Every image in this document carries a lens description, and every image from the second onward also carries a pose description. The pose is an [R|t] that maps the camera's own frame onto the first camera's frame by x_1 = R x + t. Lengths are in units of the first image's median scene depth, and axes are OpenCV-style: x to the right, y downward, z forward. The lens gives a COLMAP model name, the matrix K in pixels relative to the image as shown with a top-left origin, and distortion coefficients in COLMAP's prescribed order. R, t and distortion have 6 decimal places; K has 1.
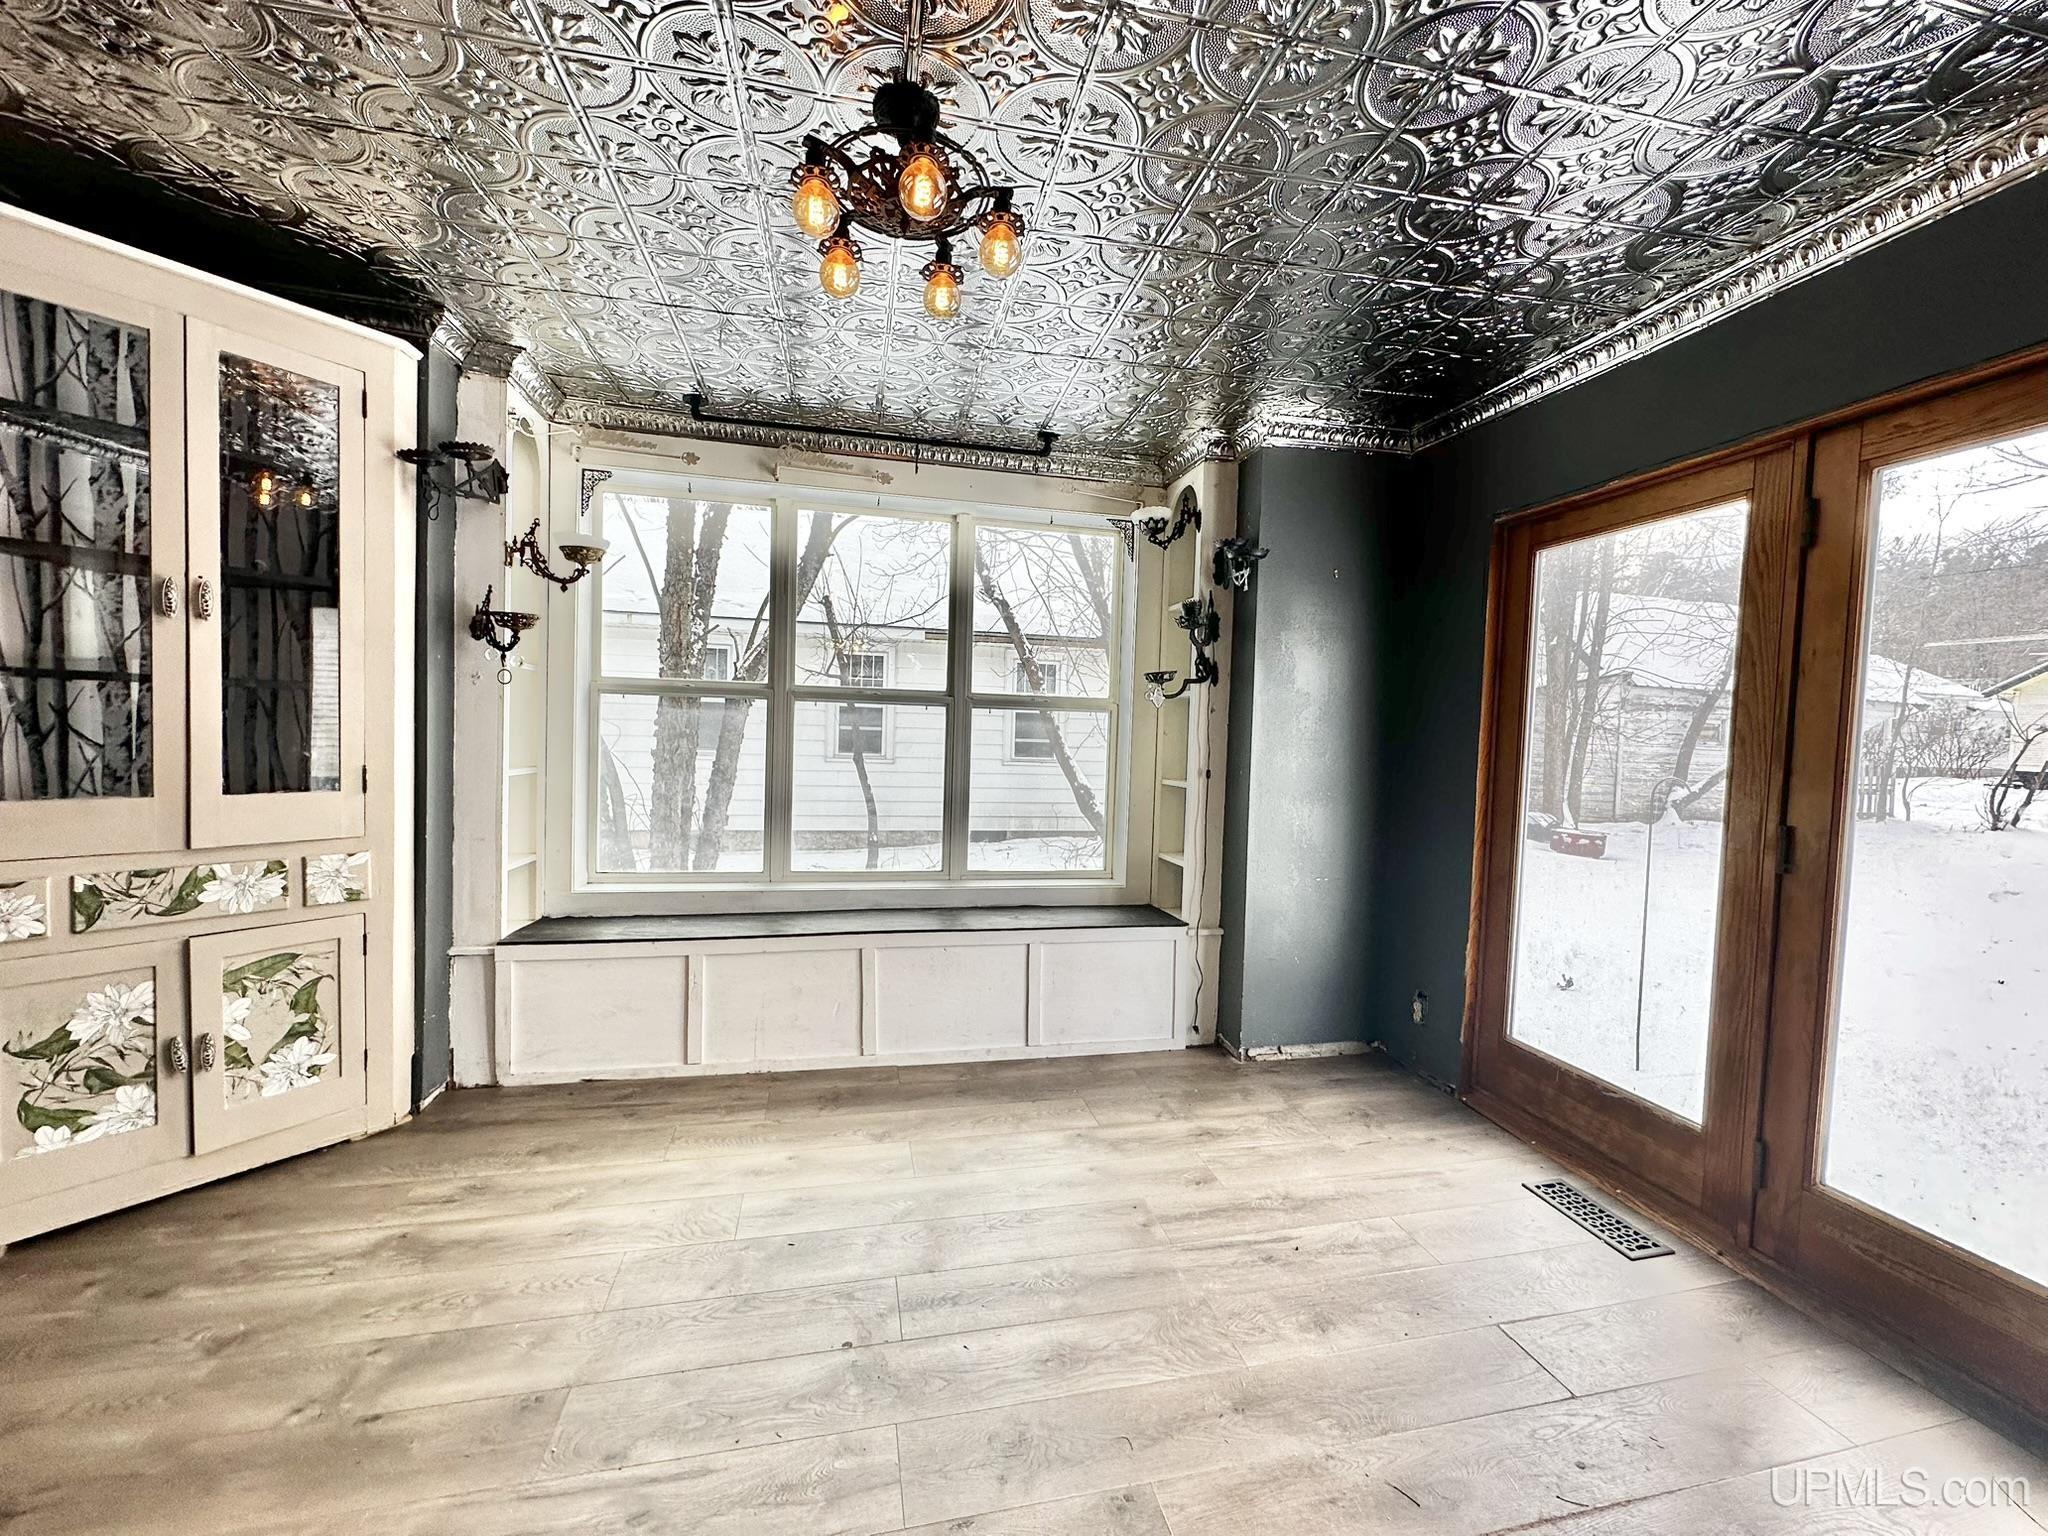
lens RADIAL K [[812.8, 0, 1023.3], [0, 812.8, 766.1], [0, 0, 1]] dist [-0.003854, 0.000597]
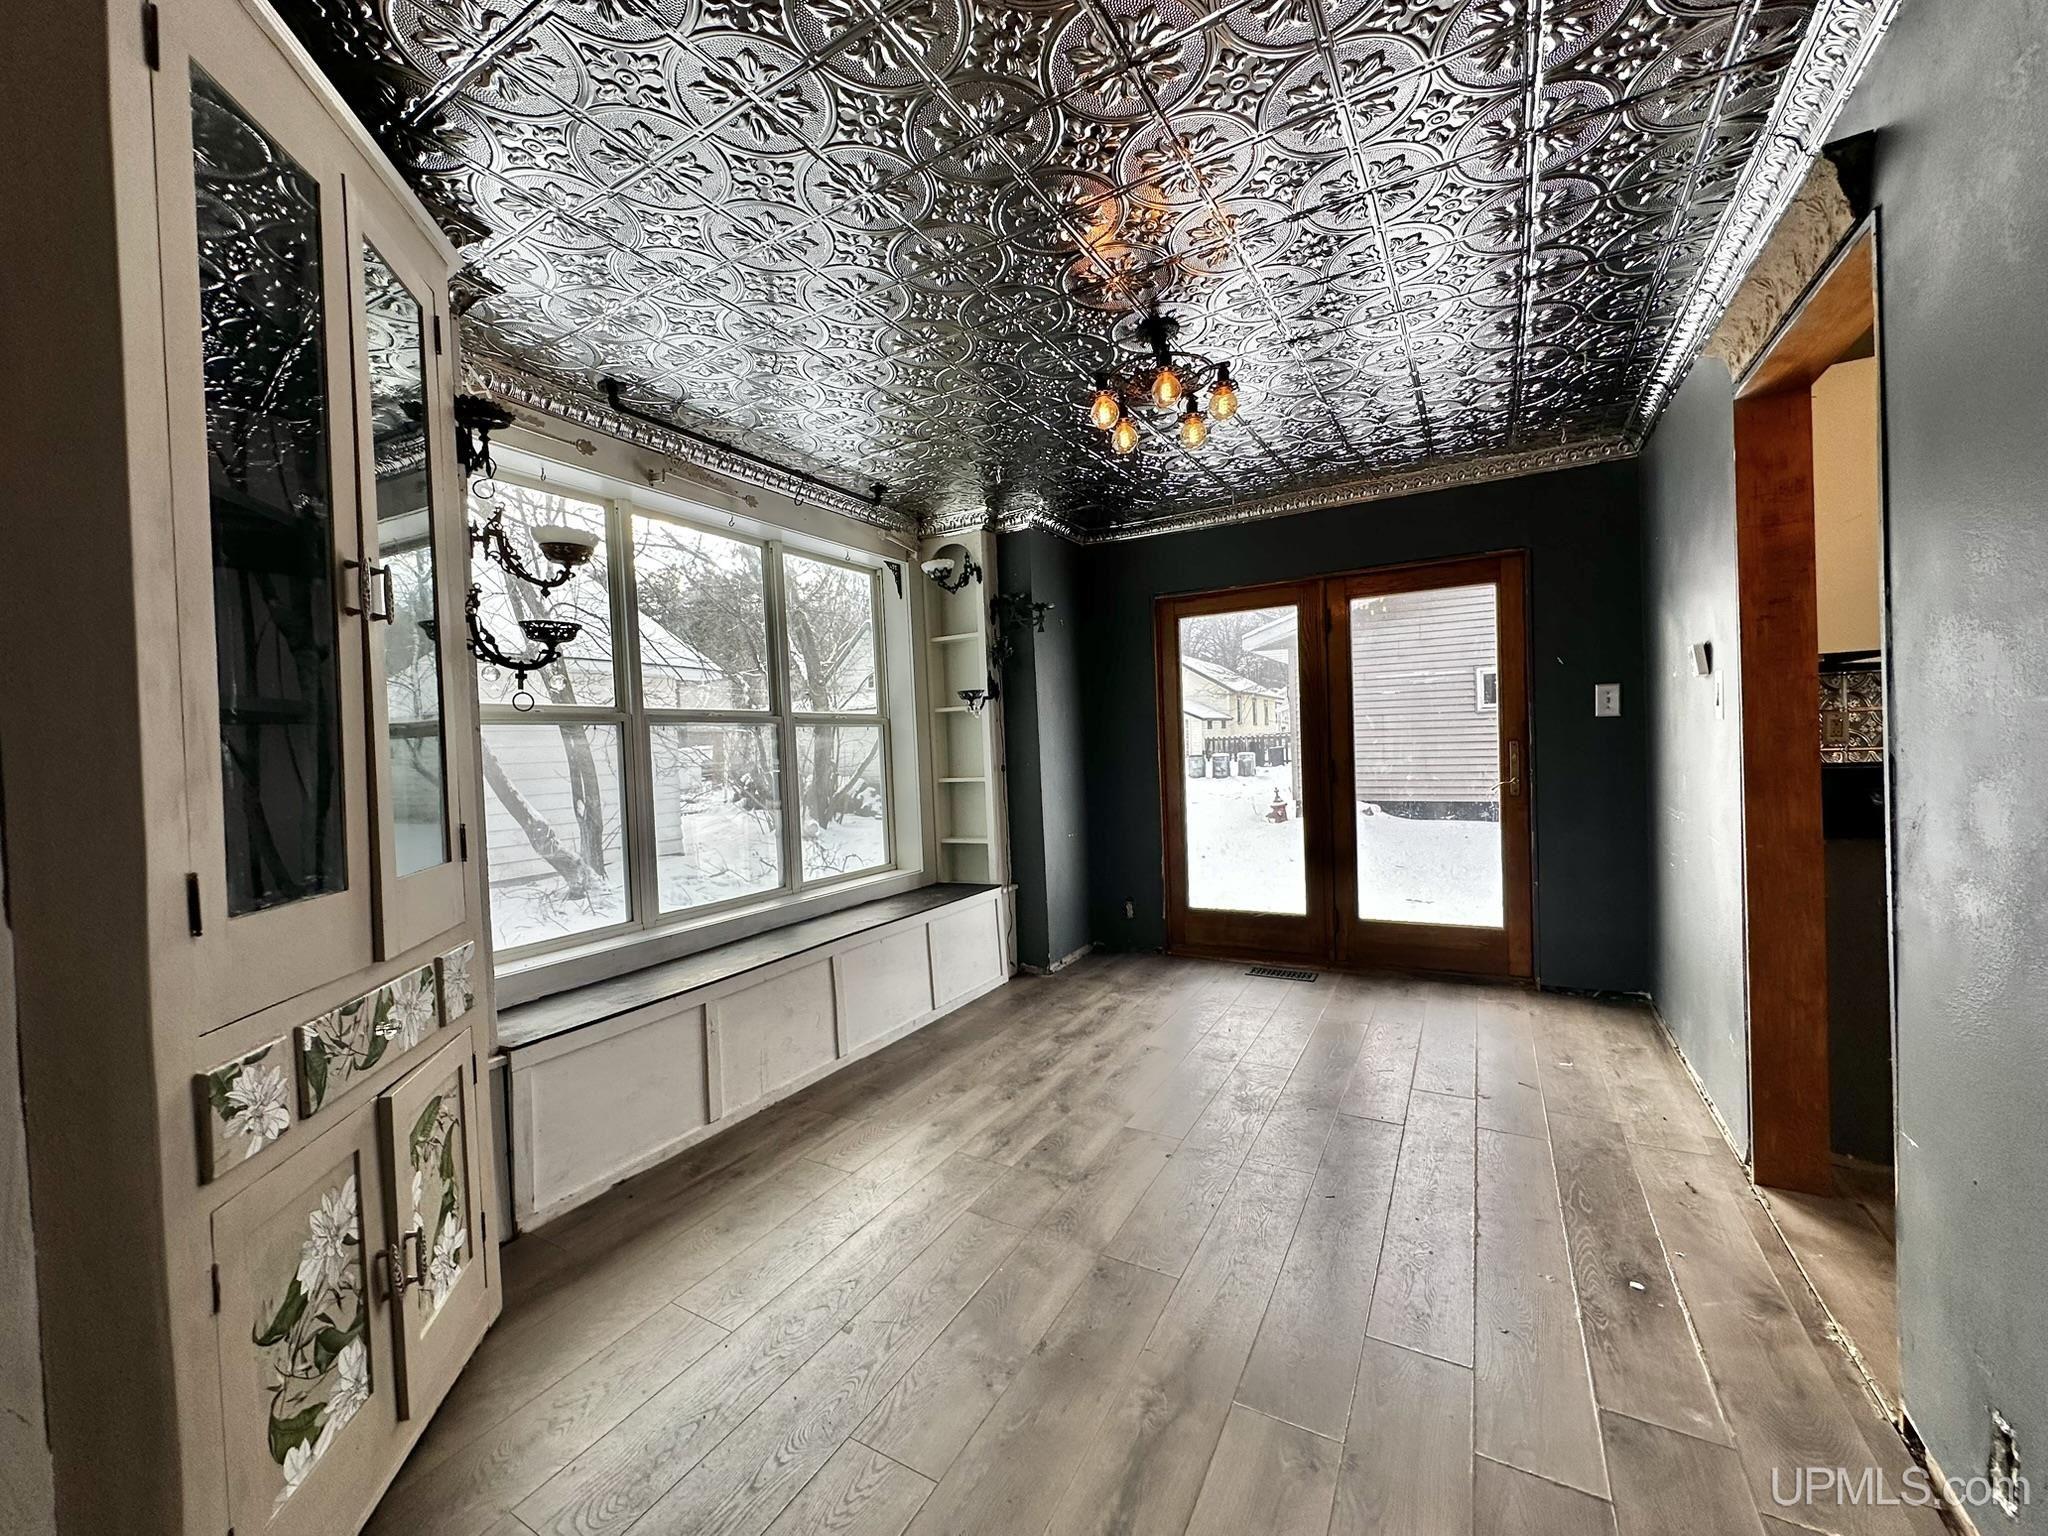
lens RADIAL K [[812.8, 0, 1023.3], [0, 812.8, 766.1], [0, 0, 1]] dist [-0.003854, 0.000597]
pose [[0.669418, -0.075382, 0.739051, -0.936456], [0.092625, 0.995545, 0.017647, -0.017632], [-0.737089, 0.056642, 0.673418, 0.118851]]
